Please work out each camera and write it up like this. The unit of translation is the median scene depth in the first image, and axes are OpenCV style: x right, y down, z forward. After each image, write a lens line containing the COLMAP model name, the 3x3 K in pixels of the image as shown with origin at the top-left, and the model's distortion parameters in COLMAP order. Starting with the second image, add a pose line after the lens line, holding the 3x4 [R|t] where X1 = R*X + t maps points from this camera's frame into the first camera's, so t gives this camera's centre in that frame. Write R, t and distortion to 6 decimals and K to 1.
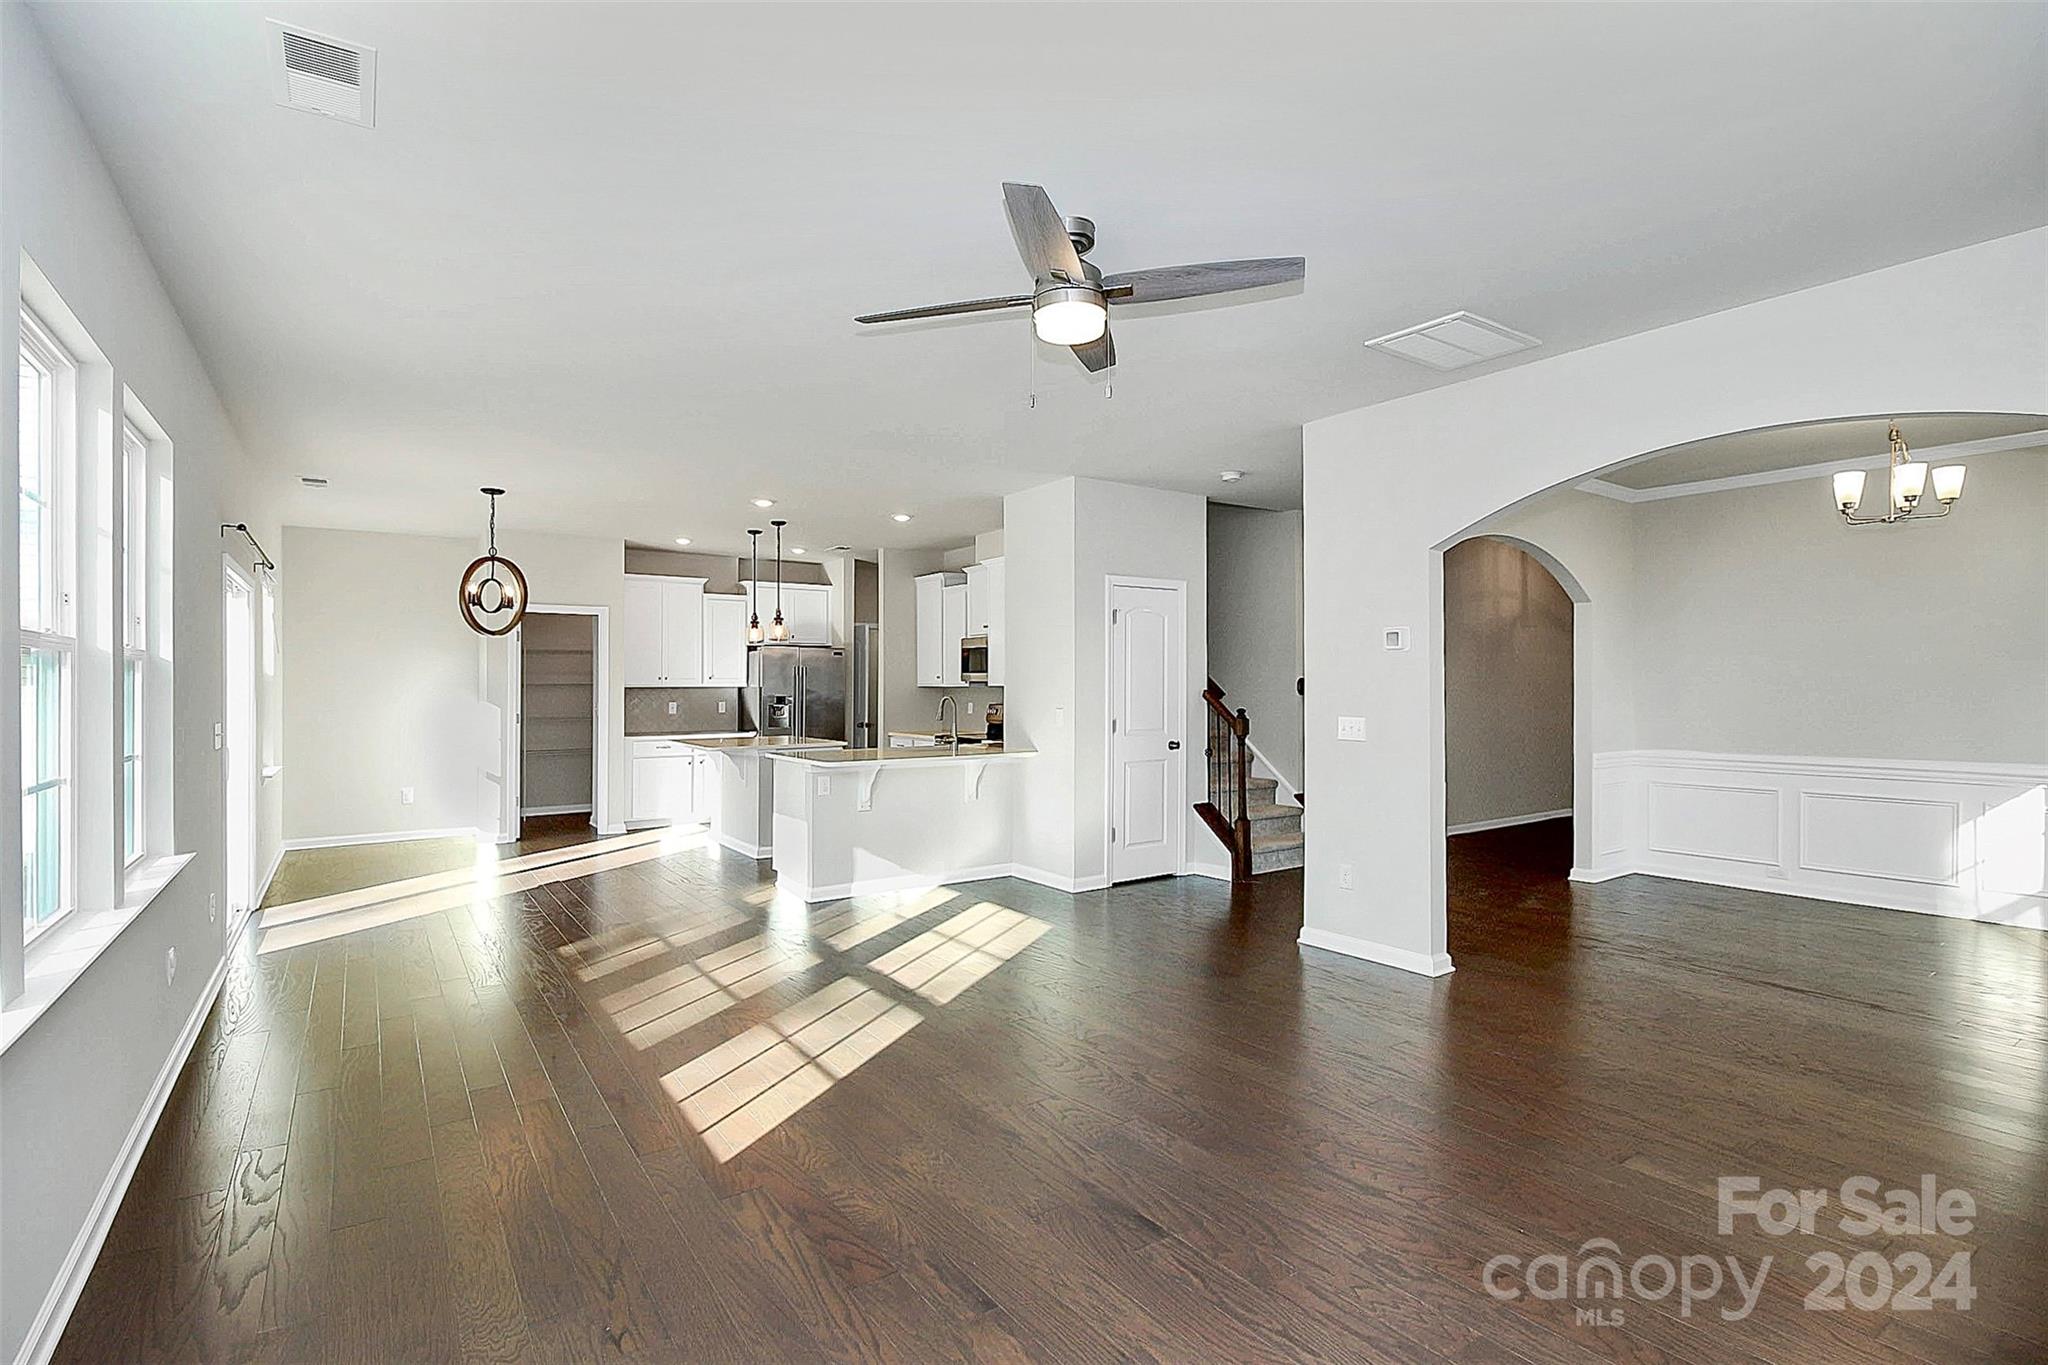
lens RADIAL K [[971.3, 0, 1035.2], [0, 971.3, 689.7], [0, 0, 1]] dist [-0.034571, -0.000309]
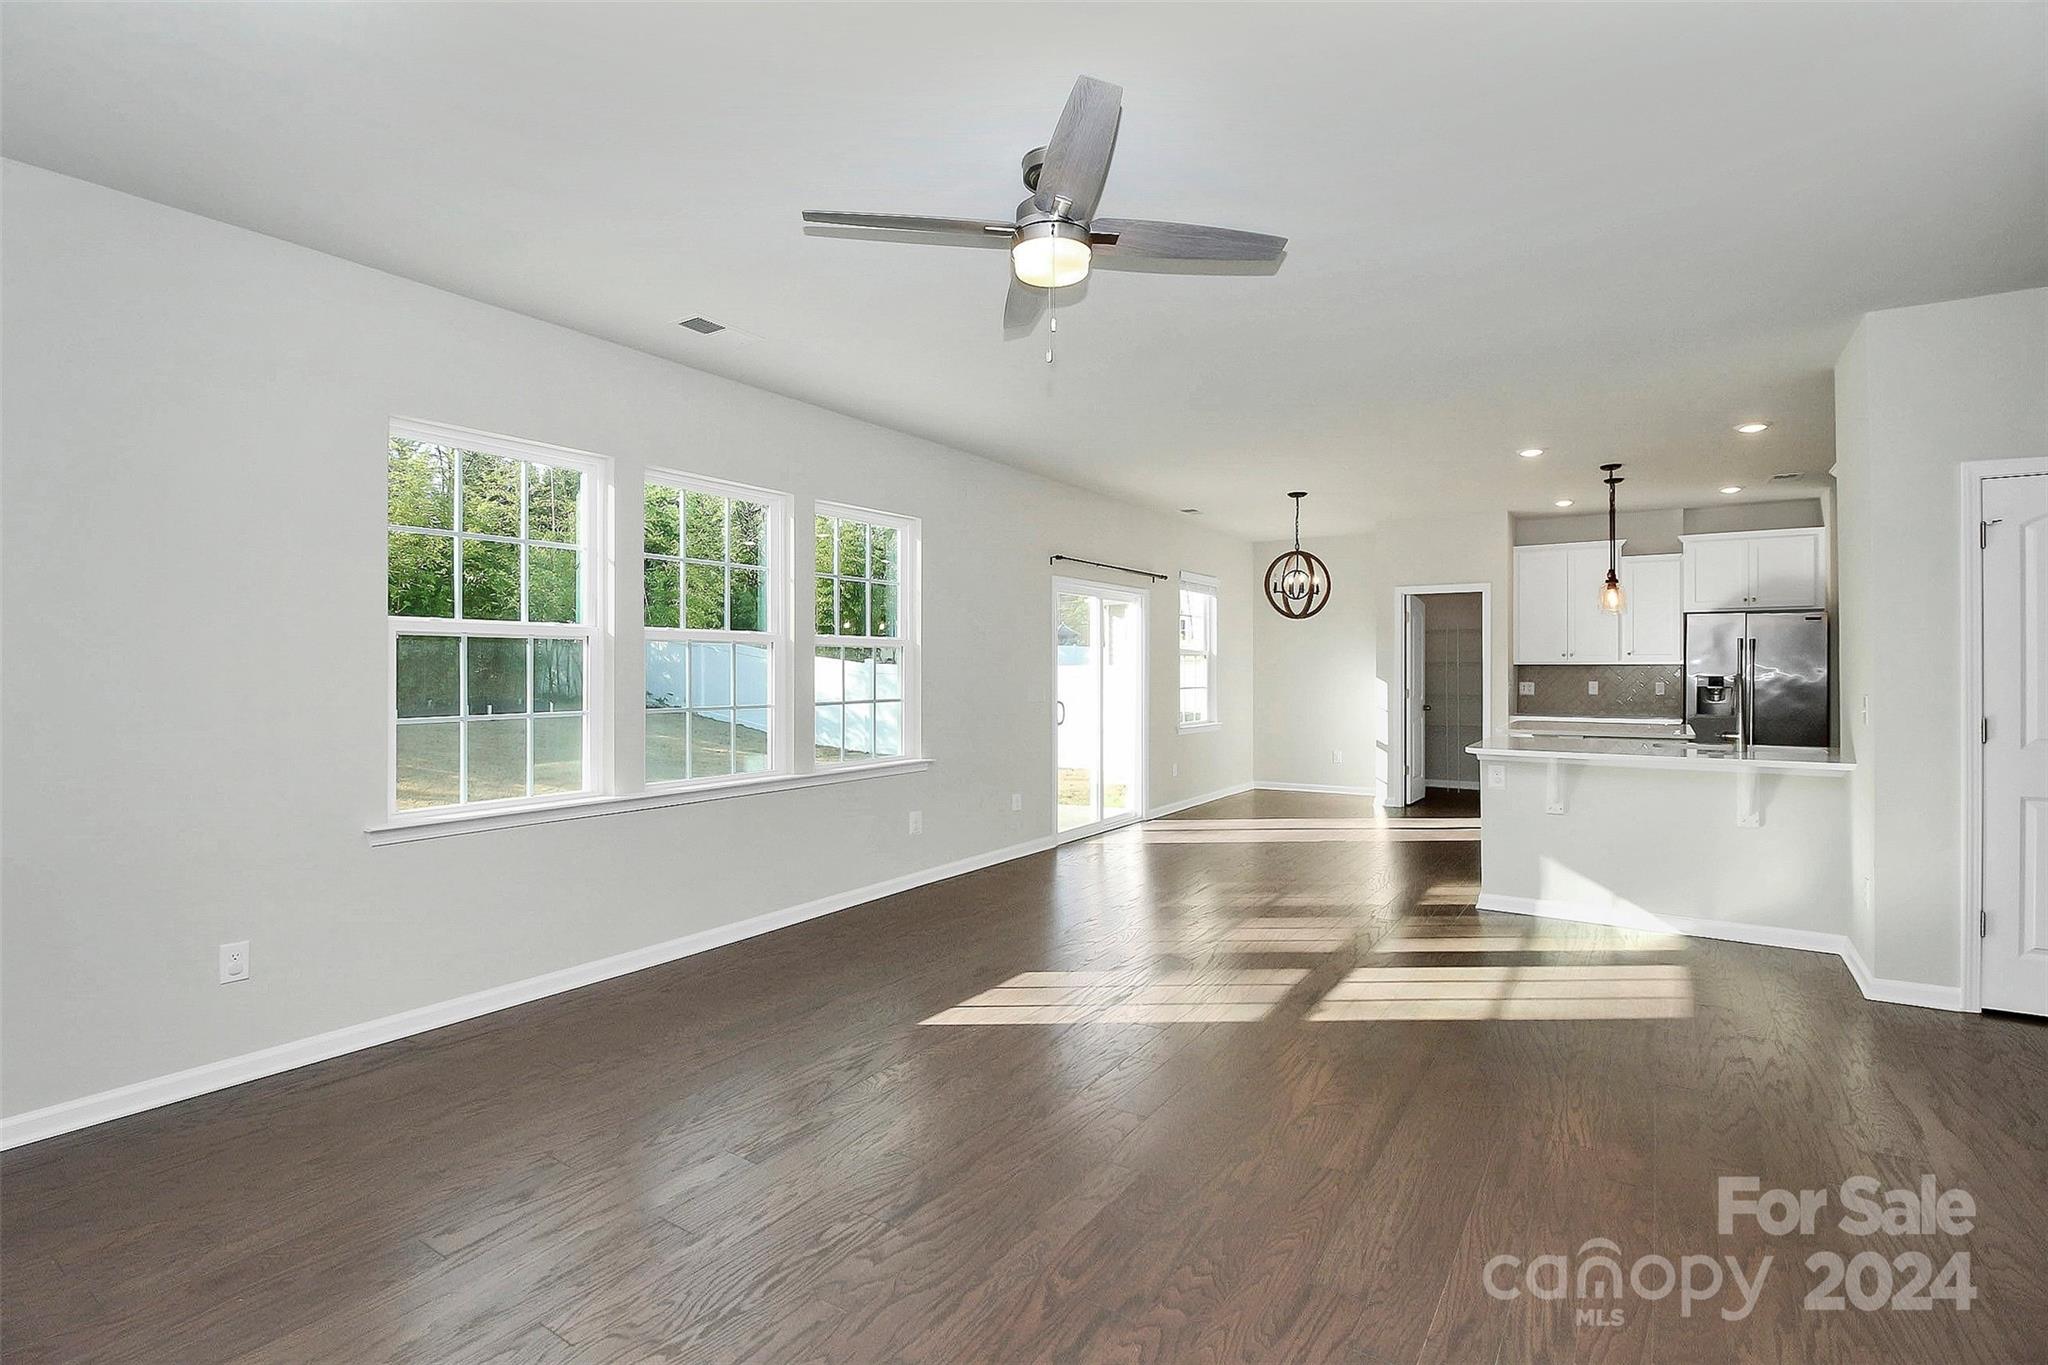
lens RADIAL K [[943.3, 0, 1024.0], [0, 943.3, 682.5], [0, 0, 1]] dist [0.001168, 0.000183]
pose [[0.362155, 0.015239, -0.931993, 0.299247], [-0.003271, 0.999881, 0.015078, 0.002950], [0.932112, -0.002412, 0.362161, 0.221781]]
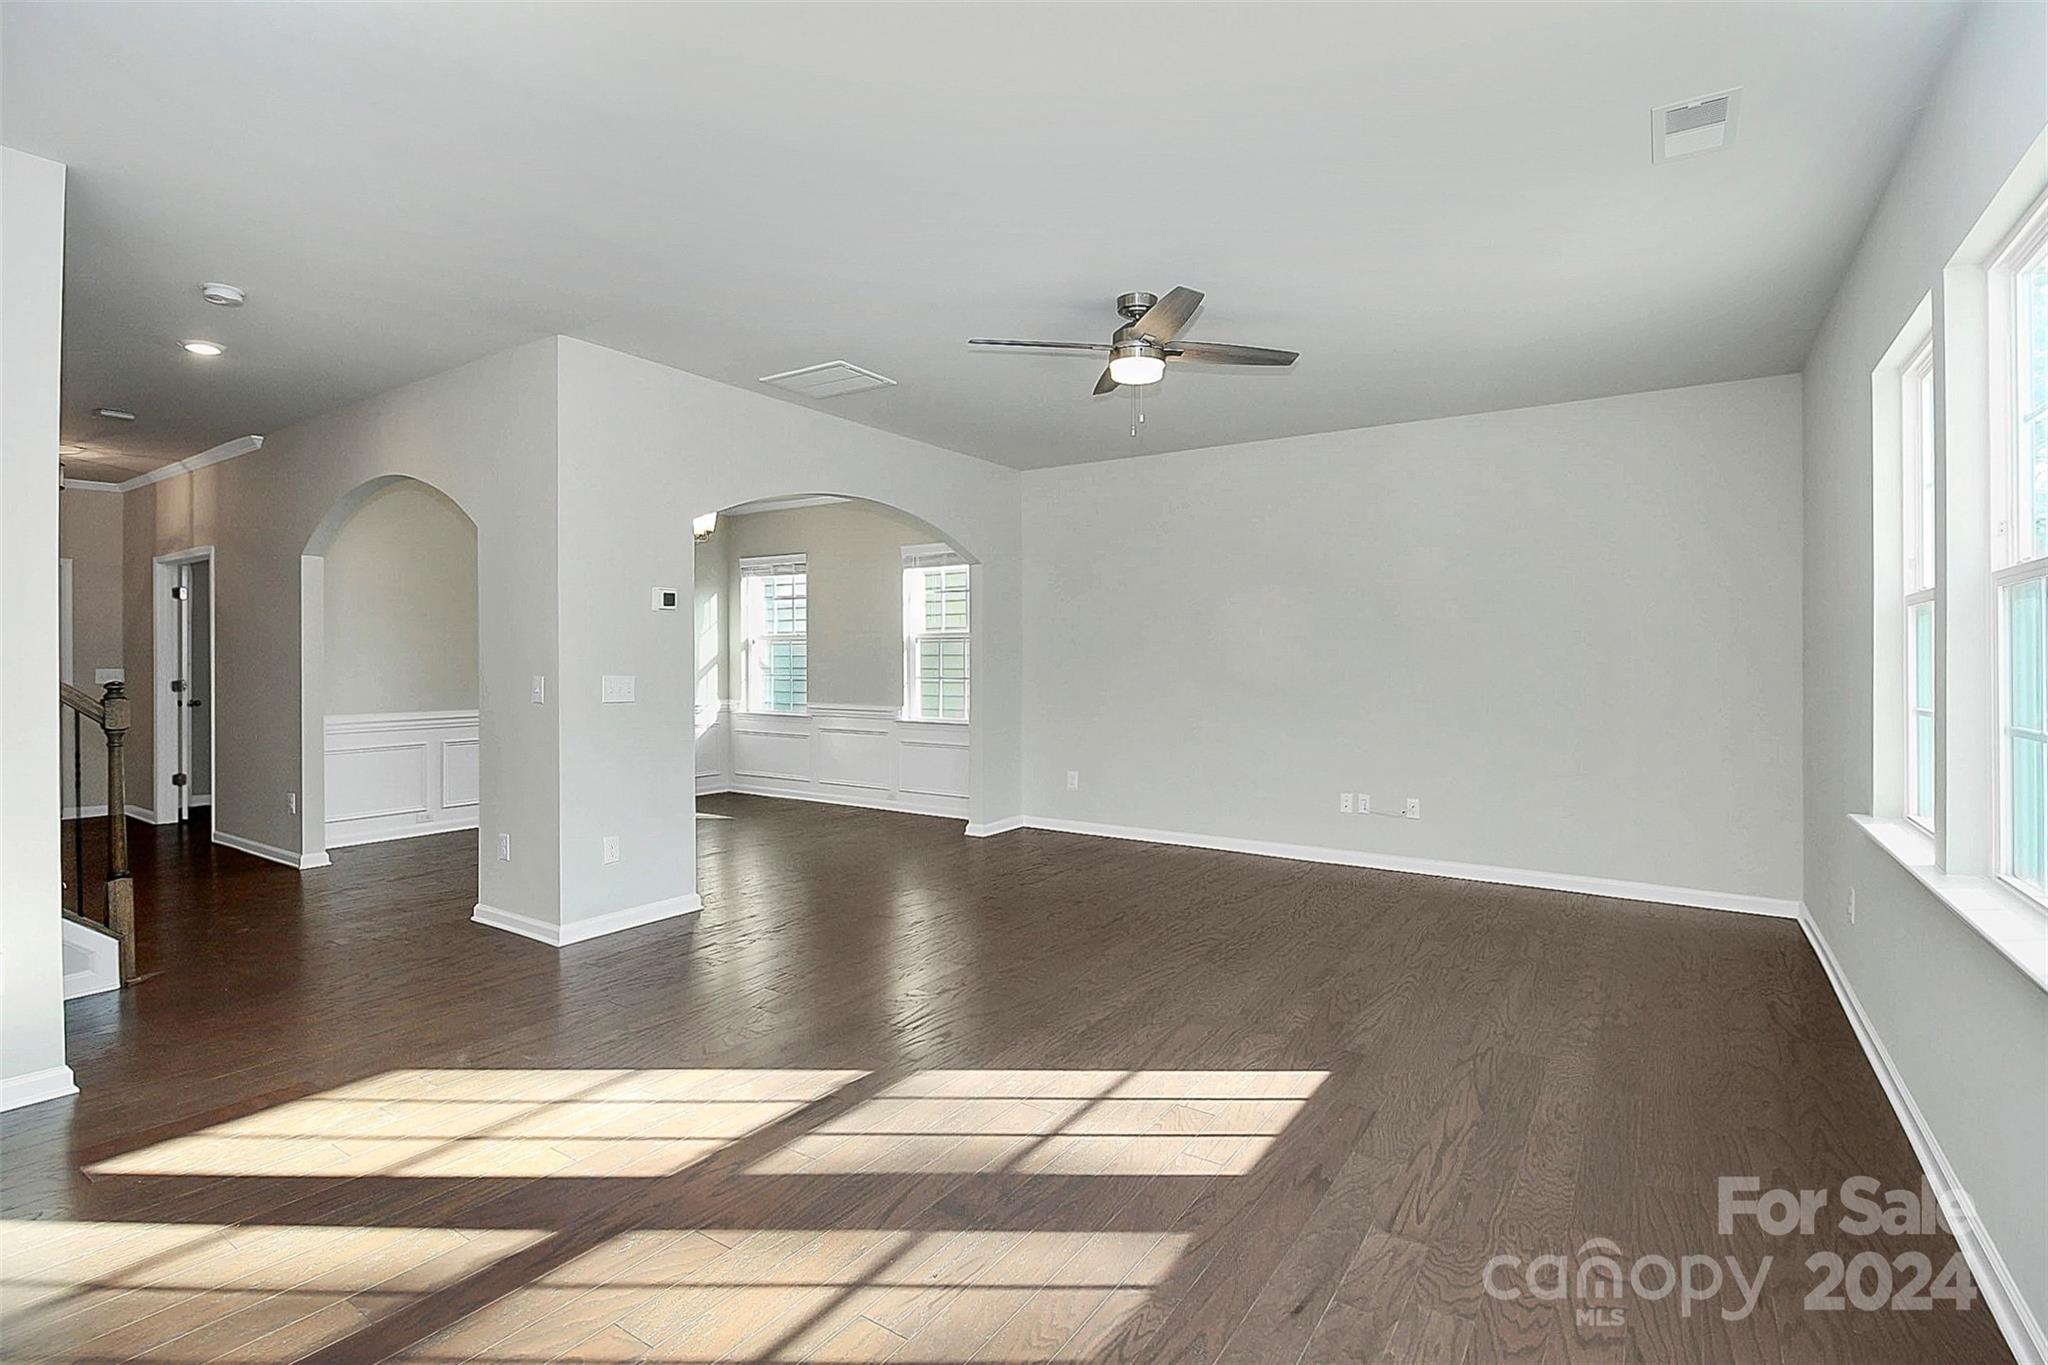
lens RADIAL K [[943.3, 0, 1024.0], [0, 943.3, 682.5], [0, 0, 1]] dist [0.001168, 0.000183]
pose [[-0.362573, -0.017415, 0.931793, -0.393904], [-0.001071, 0.999833, 0.018270, 0.009237], [-0.931955, 0.005626, -0.362531, 0.562961]]
